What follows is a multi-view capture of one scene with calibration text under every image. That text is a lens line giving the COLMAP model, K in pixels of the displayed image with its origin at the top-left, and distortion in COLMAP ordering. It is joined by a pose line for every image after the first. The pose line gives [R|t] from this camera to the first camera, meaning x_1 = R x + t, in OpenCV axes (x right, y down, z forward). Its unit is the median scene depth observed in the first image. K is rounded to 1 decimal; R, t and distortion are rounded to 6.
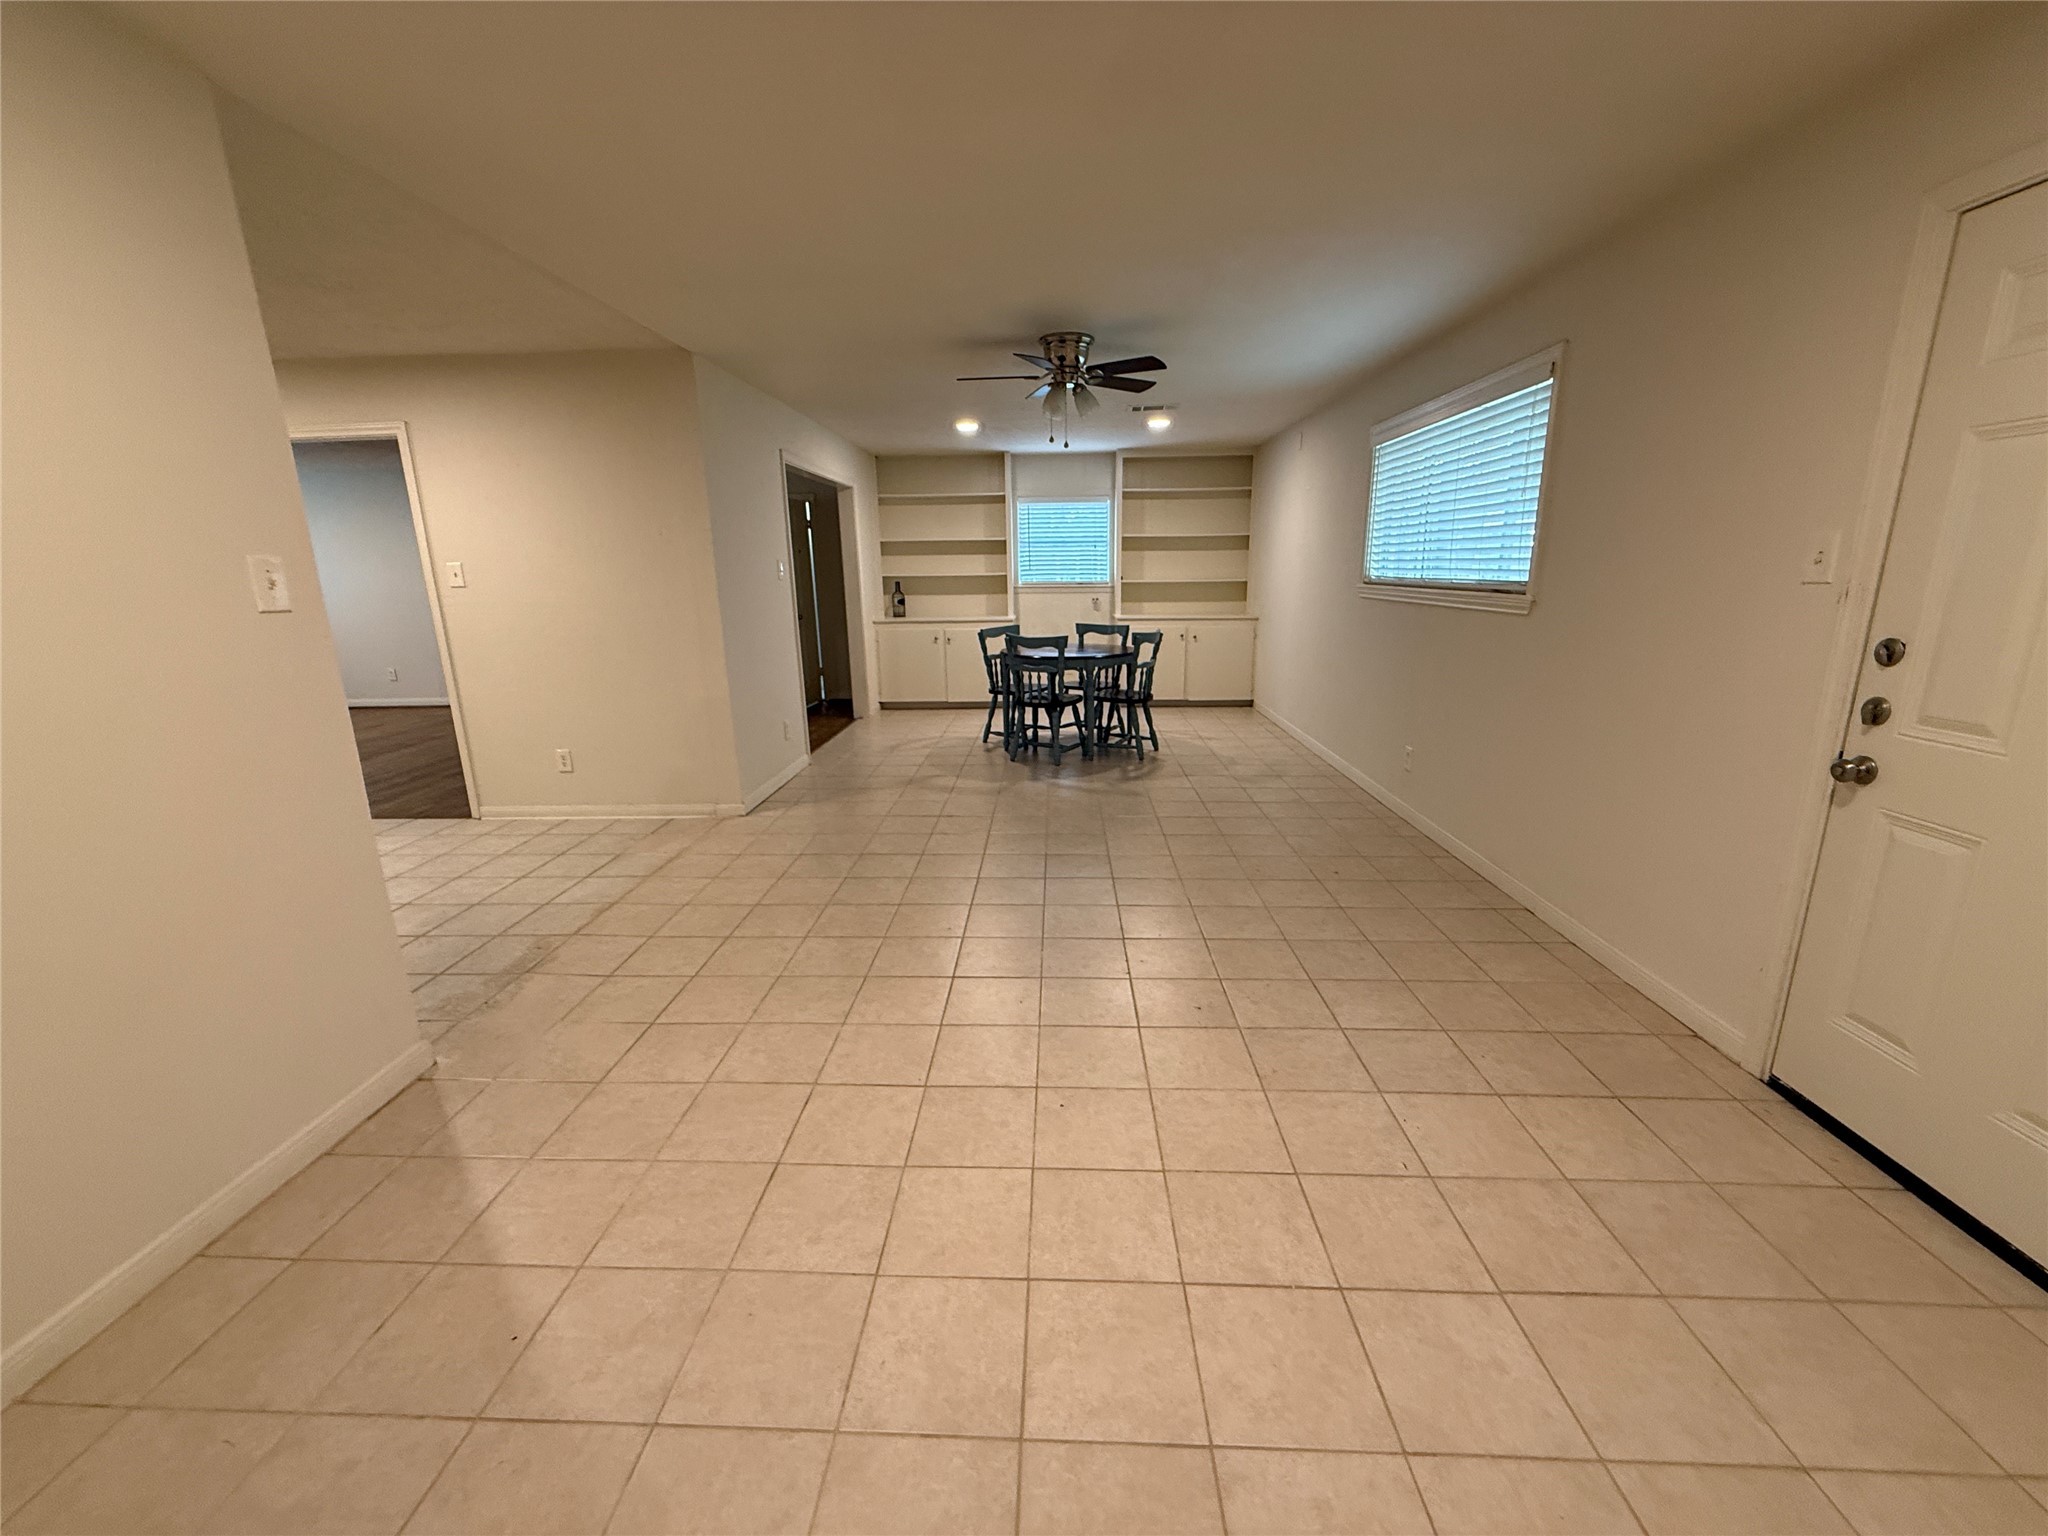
lens RADIAL K [[809.9, 0, 1021.3], [0, 809.9, 763.1], [0, 0, 1]] dist [0.000221, -0.000244]
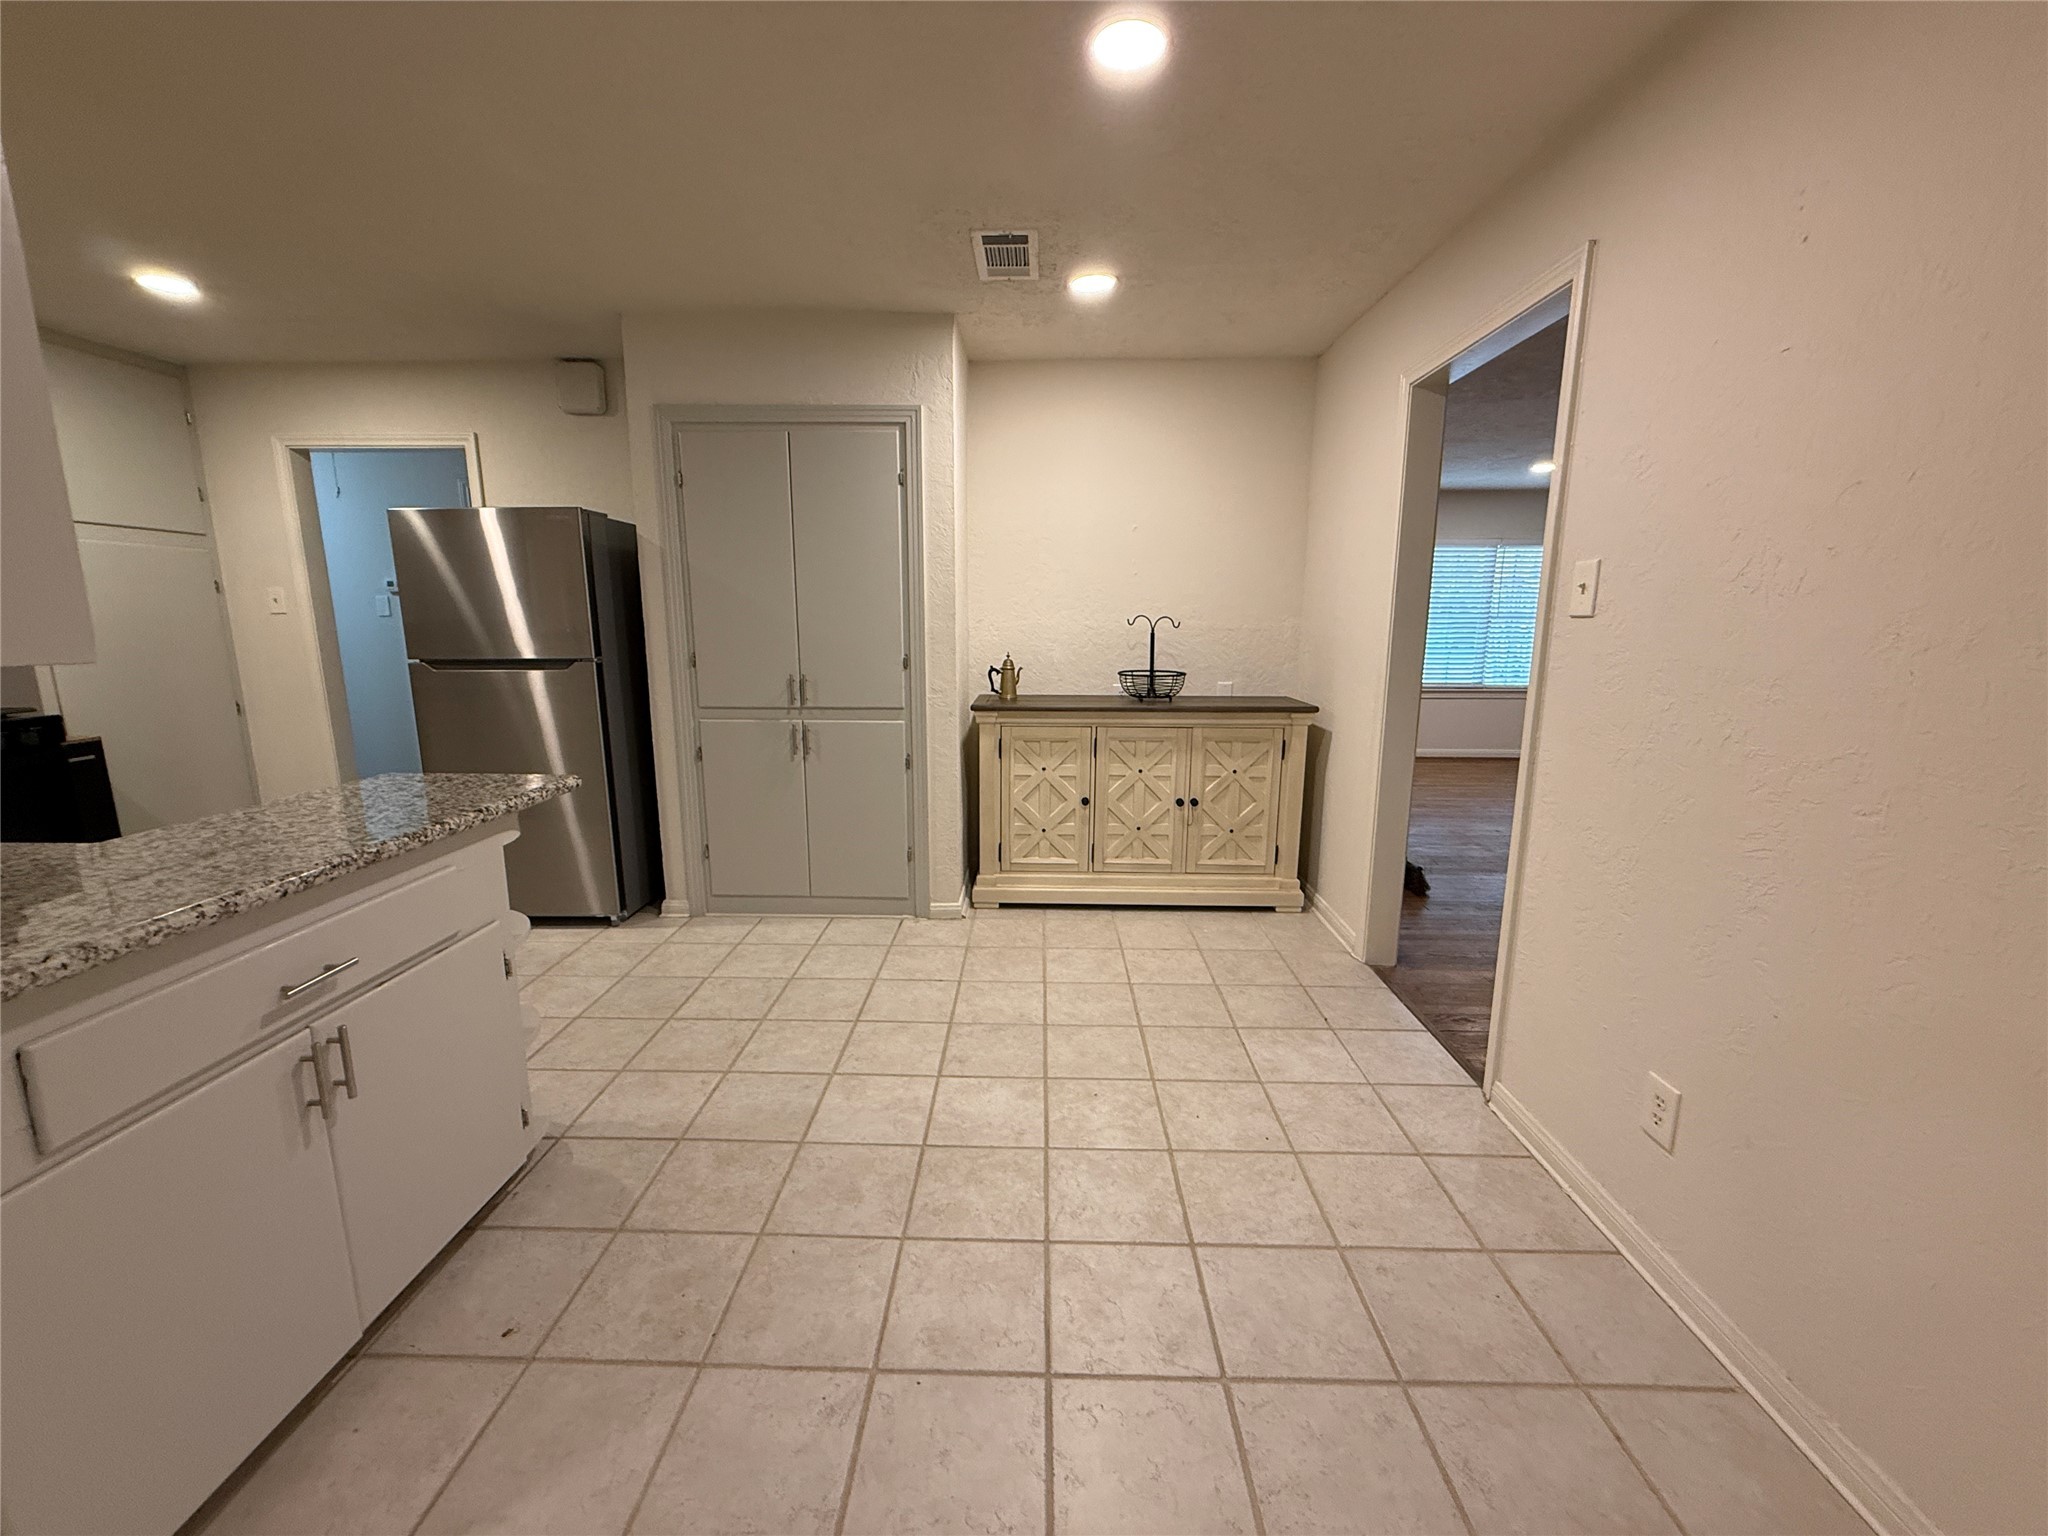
lens RADIAL K [[809.9, 0, 1018.8], [0, 809.9, 777.6], [0, 0, 1]] dist [0.000221, -0.000244]
pose [[0.014011, 0.205509, -0.978555, -0.263847], [-0.236947, 0.951458, 0.196426, -0.149527], [0.971422, 0.229113, 0.062026, 0.702568]]
